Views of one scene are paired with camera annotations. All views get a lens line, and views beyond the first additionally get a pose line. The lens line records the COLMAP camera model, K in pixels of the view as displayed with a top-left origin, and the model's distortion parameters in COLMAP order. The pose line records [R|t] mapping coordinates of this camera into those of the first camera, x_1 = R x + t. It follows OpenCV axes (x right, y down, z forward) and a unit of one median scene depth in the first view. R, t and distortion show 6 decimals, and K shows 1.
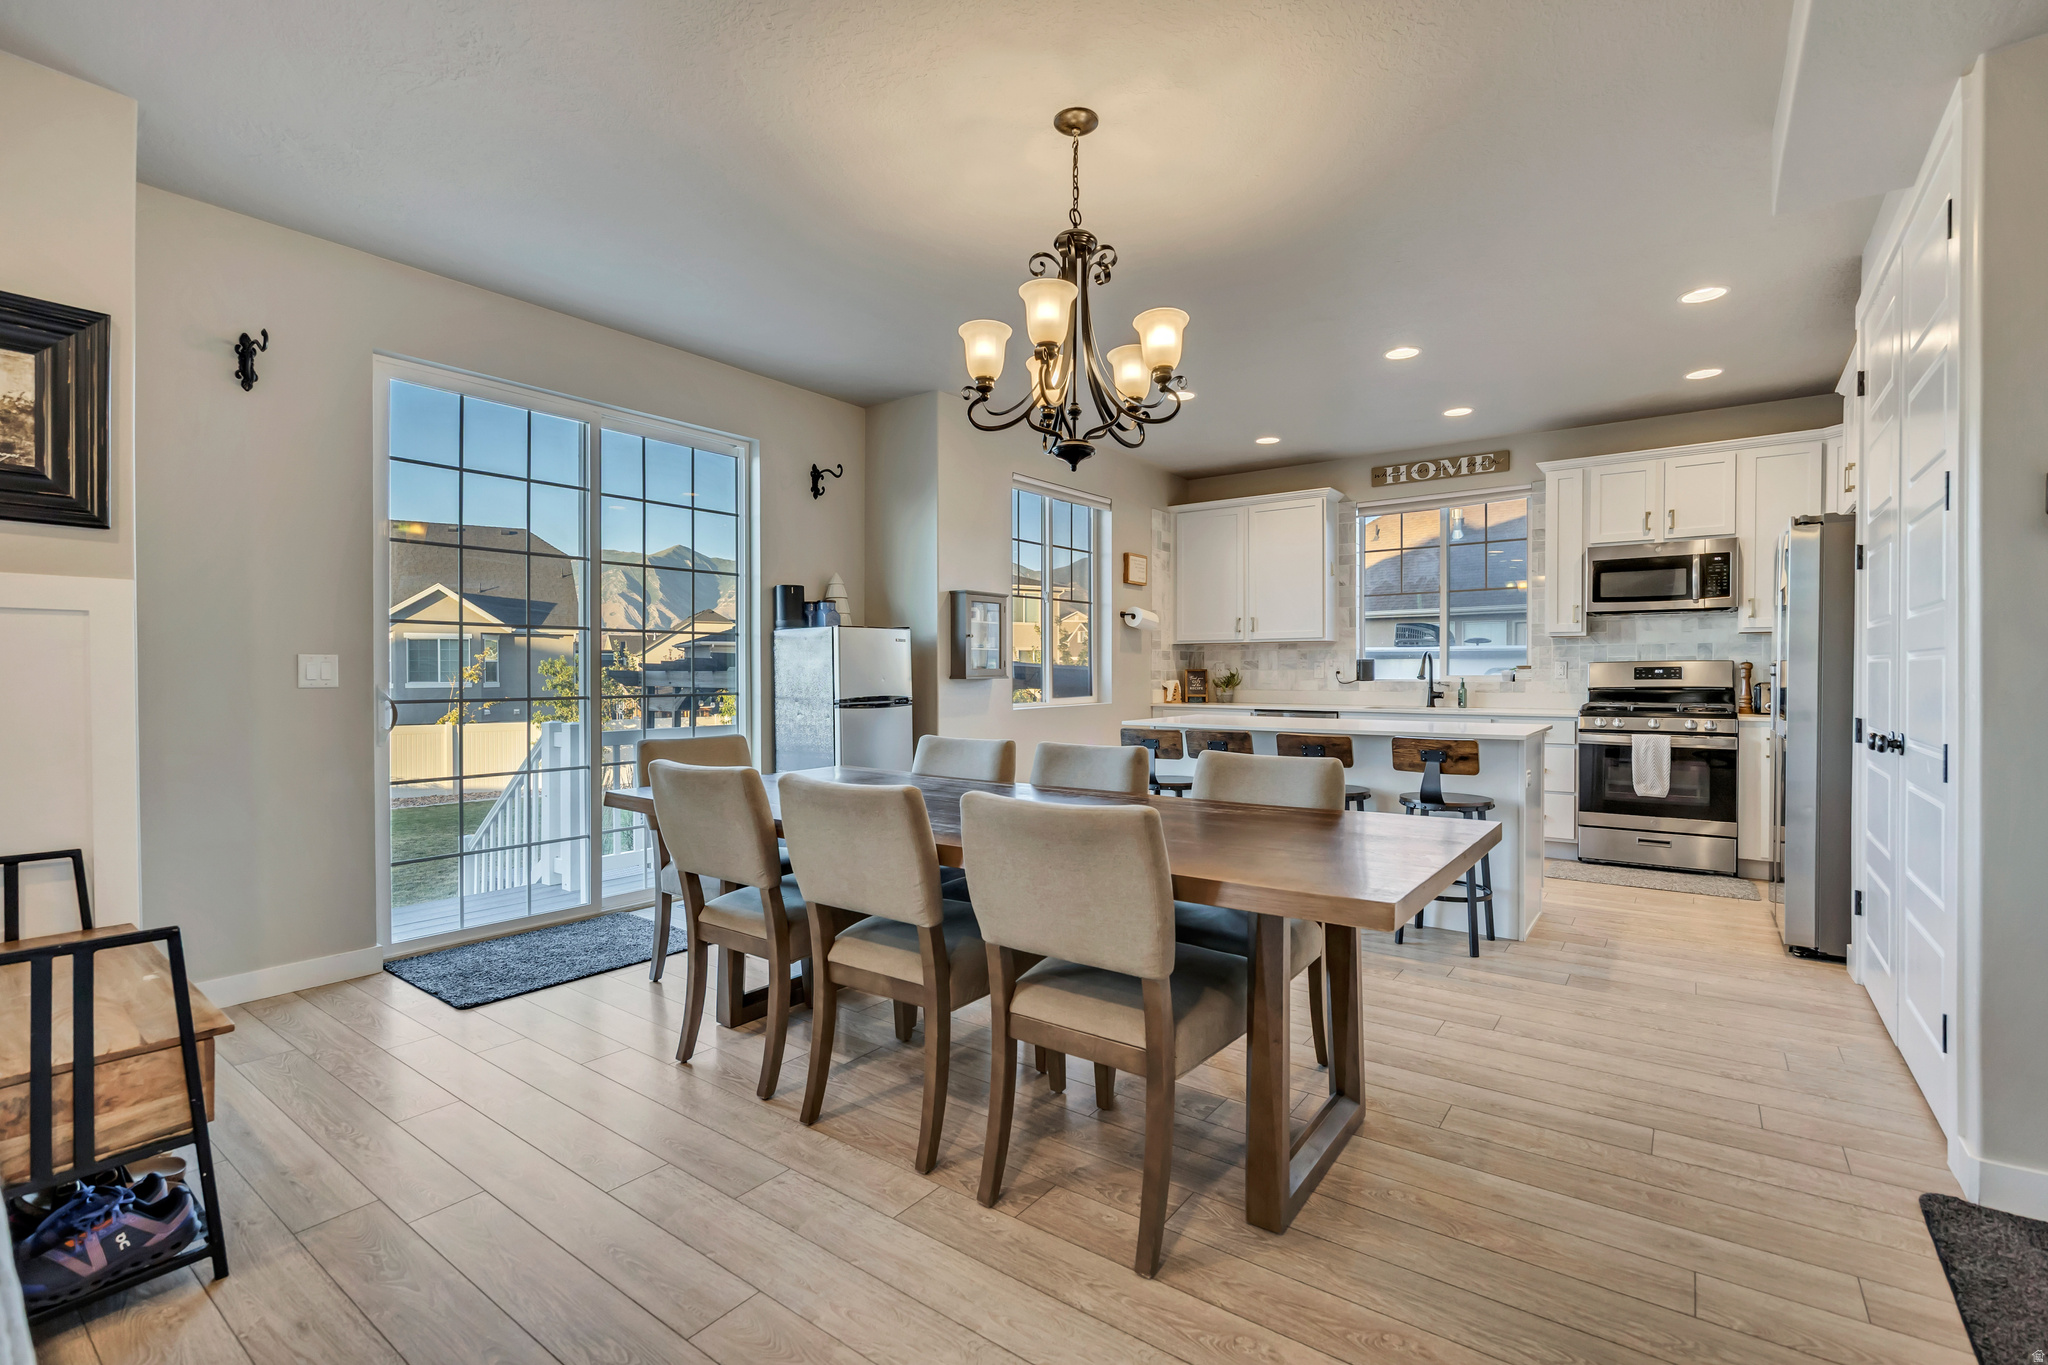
lens RADIAL K [[928.5, 0, 1054.1], [0, 928.5, 675.0], [0, 0, 1]] dist [-0.010913, -0.000353]
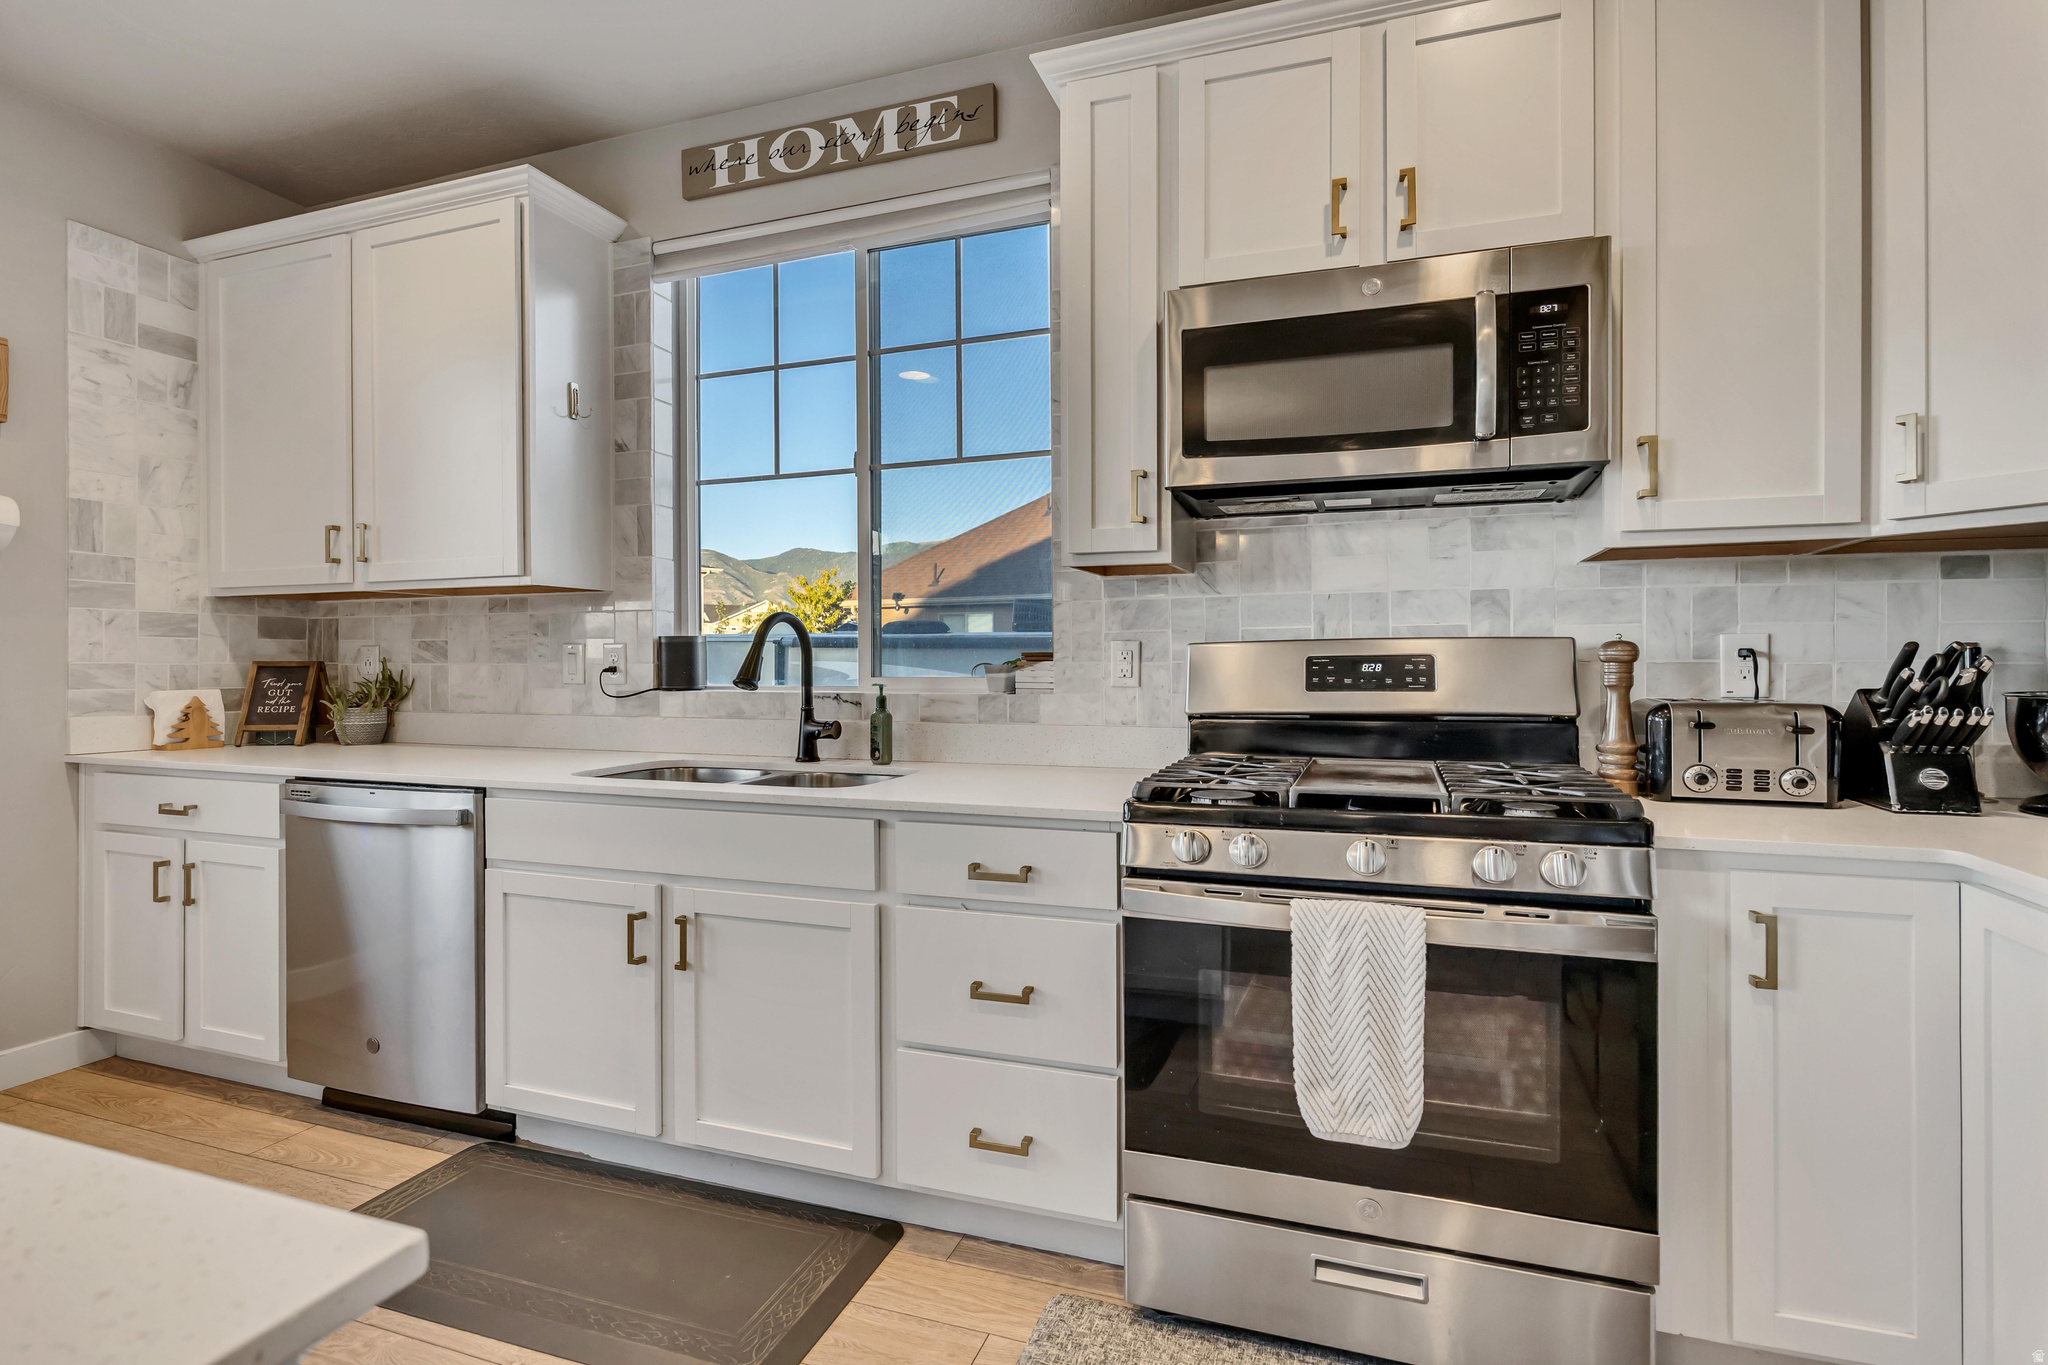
lens RADIAL K [[1098.2, 0, 854.5], [0, 1098.2, 648.4], [0, 0, 1]] dist [0.001493, -0.001097]
pose [[0.982844, 0.002207, 0.184426, 0.397415], [0.000688, 0.999878, -0.015631, -0.005577], [-0.184438, 0.015489, 0.982722, 0.643472]]
